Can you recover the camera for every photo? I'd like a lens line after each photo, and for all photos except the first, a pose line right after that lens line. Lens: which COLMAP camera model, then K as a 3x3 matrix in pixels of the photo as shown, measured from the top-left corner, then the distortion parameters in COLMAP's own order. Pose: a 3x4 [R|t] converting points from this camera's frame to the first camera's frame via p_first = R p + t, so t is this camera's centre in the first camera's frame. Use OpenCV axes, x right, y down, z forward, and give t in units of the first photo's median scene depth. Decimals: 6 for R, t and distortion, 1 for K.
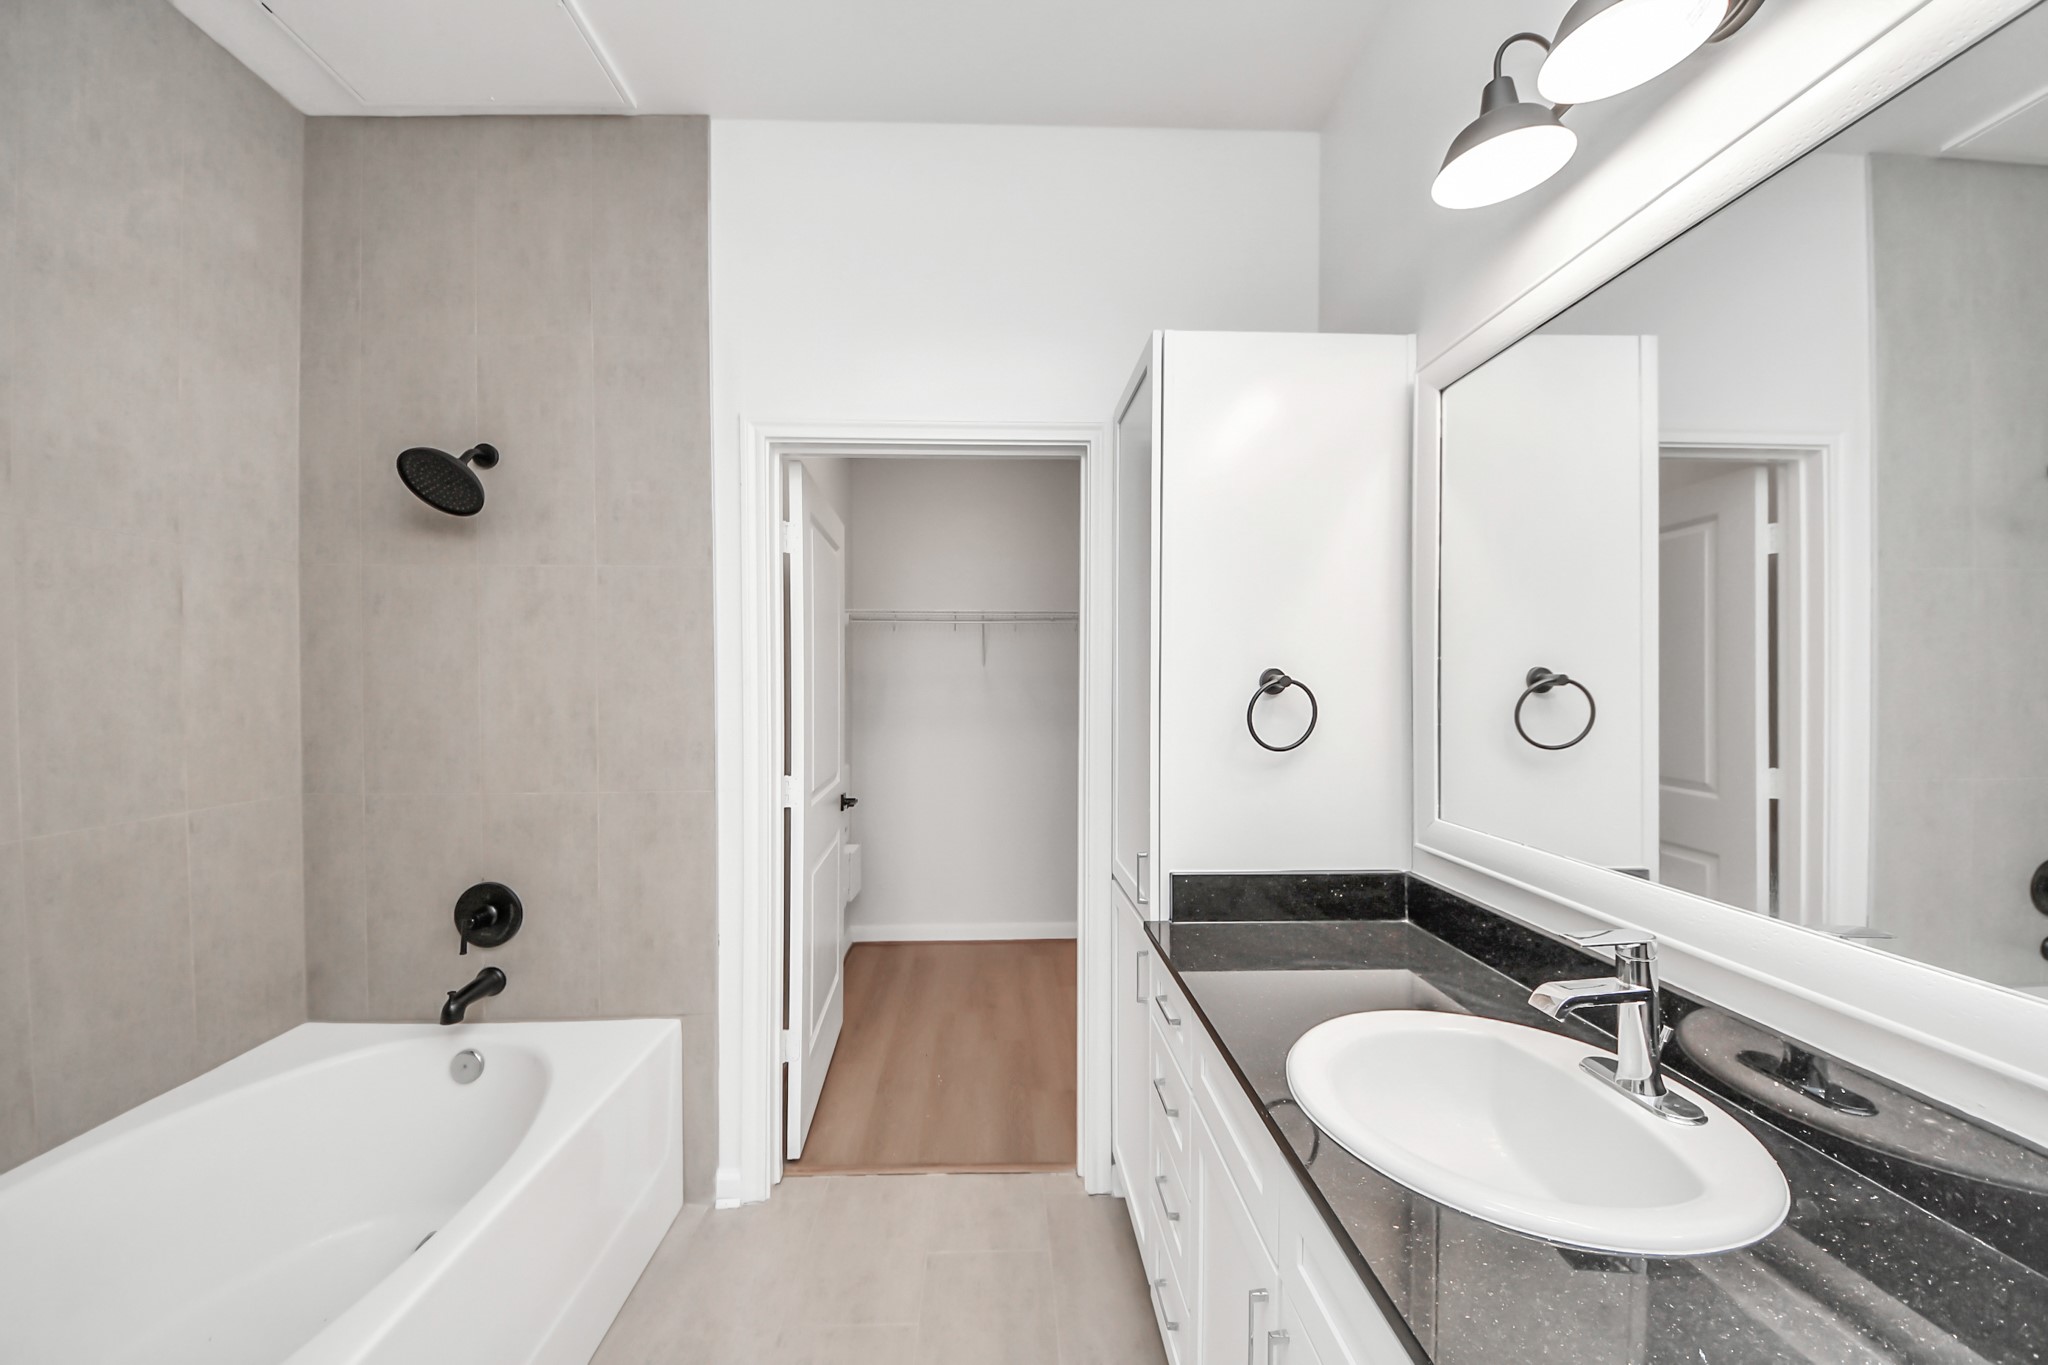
lens RADIAL K [[719.8, 0, 1008.1], [0, 719.8, 683.1], [0, 0, 1]] dist [0.037725, -0.021057]
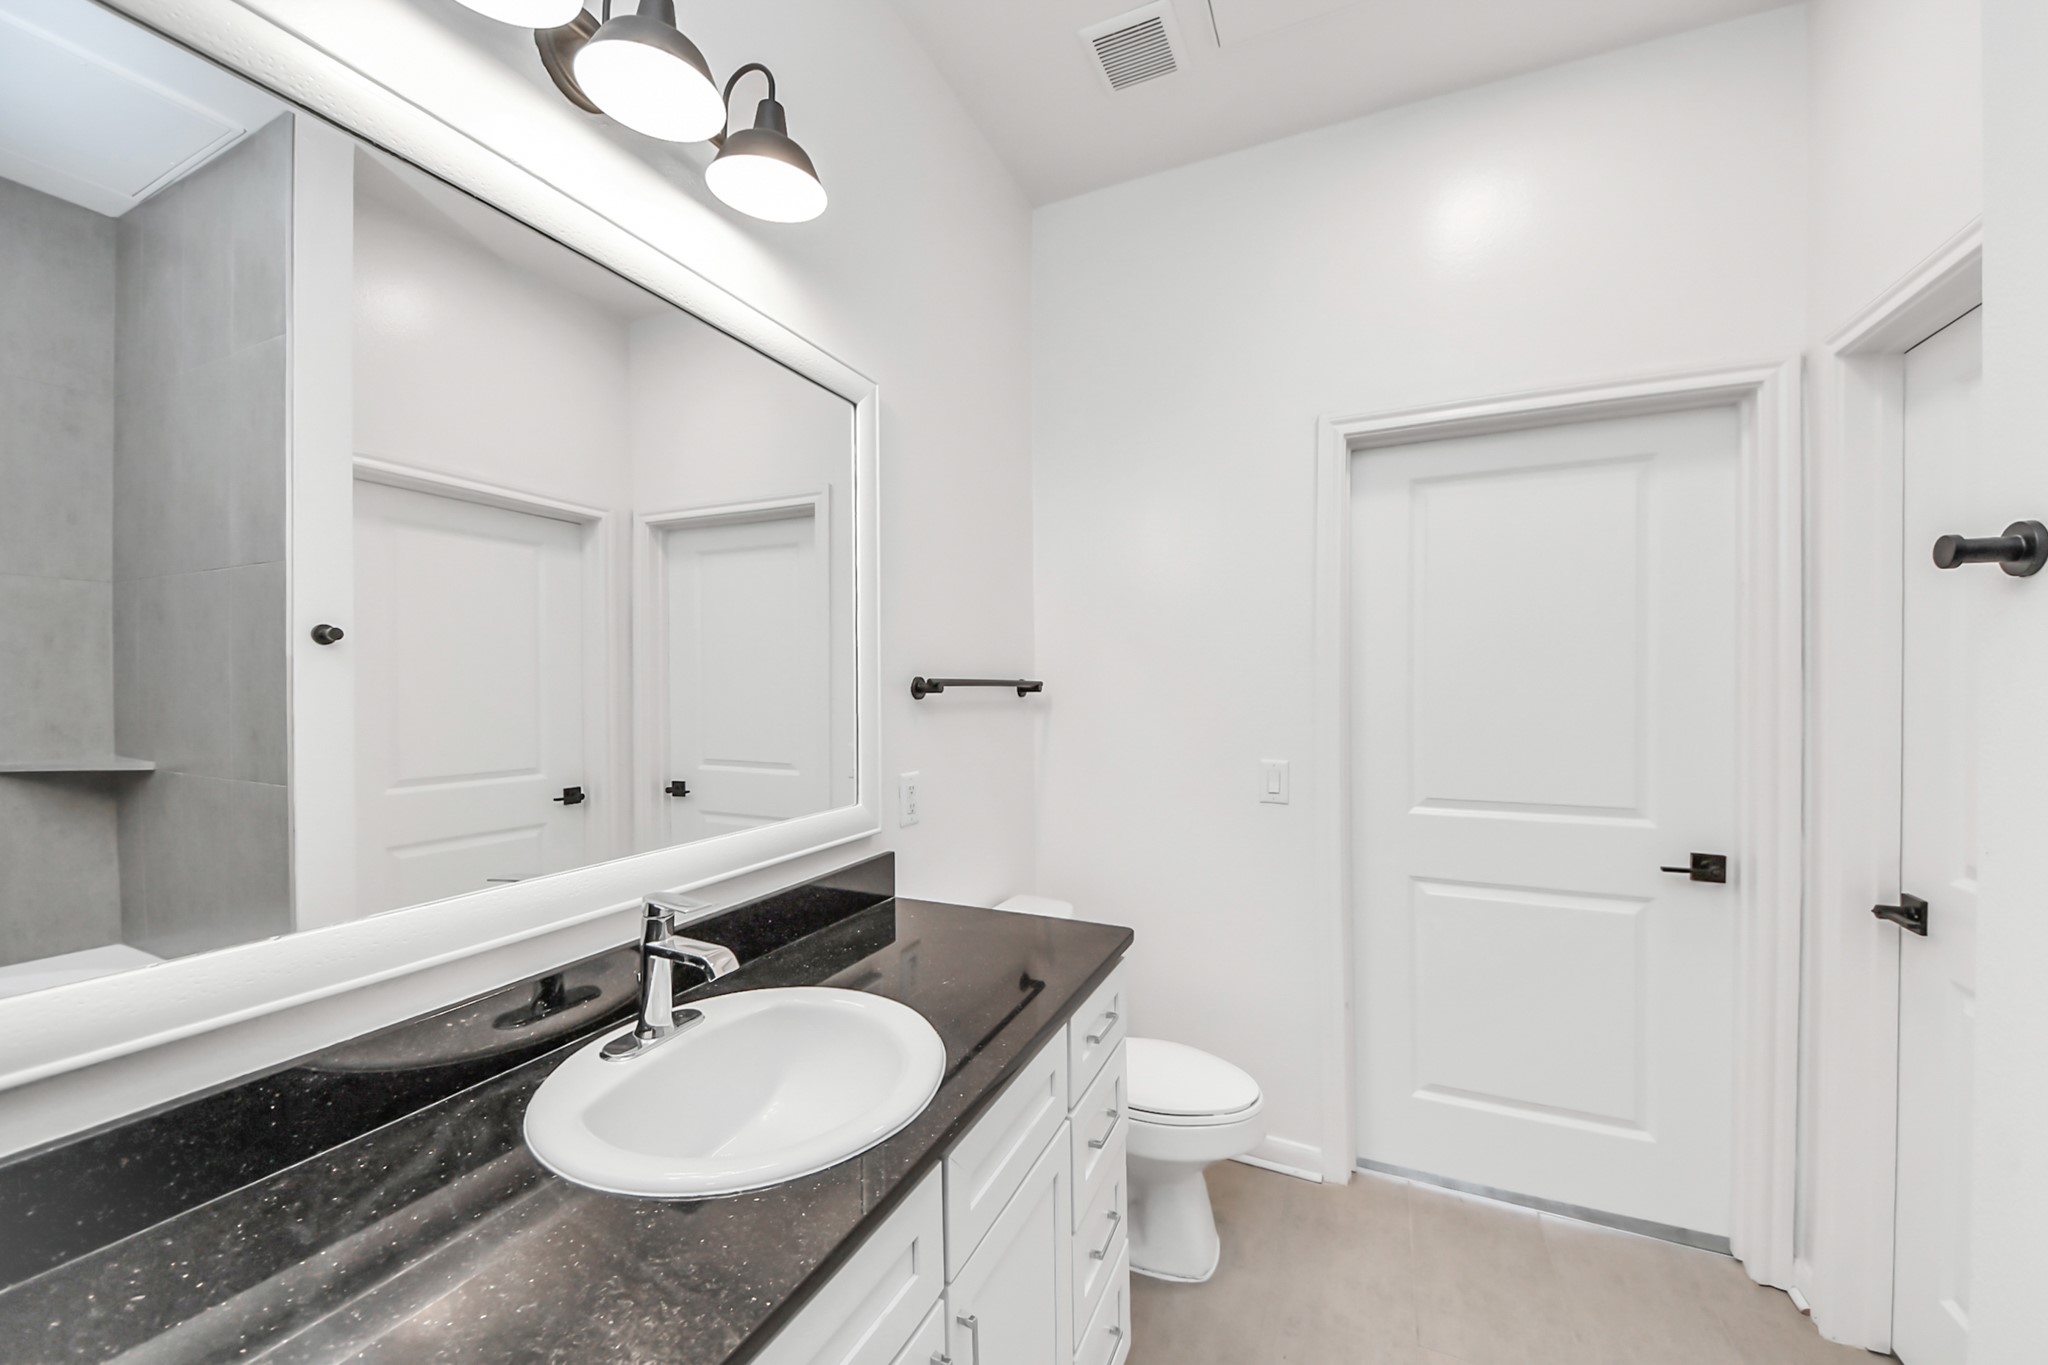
lens RADIAL K [[742.5, 0, 1027.3], [0, 742.5, 695.3], [0, 0, 1]] dist [0.010389, -0.011779]
pose [[-0.906985, -0.000975, 0.421163, -0.063391], [0.001793, 0.999979, 0.006176, 0.014895], [-0.421160, 0.006357, -0.906964, 0.888103]]
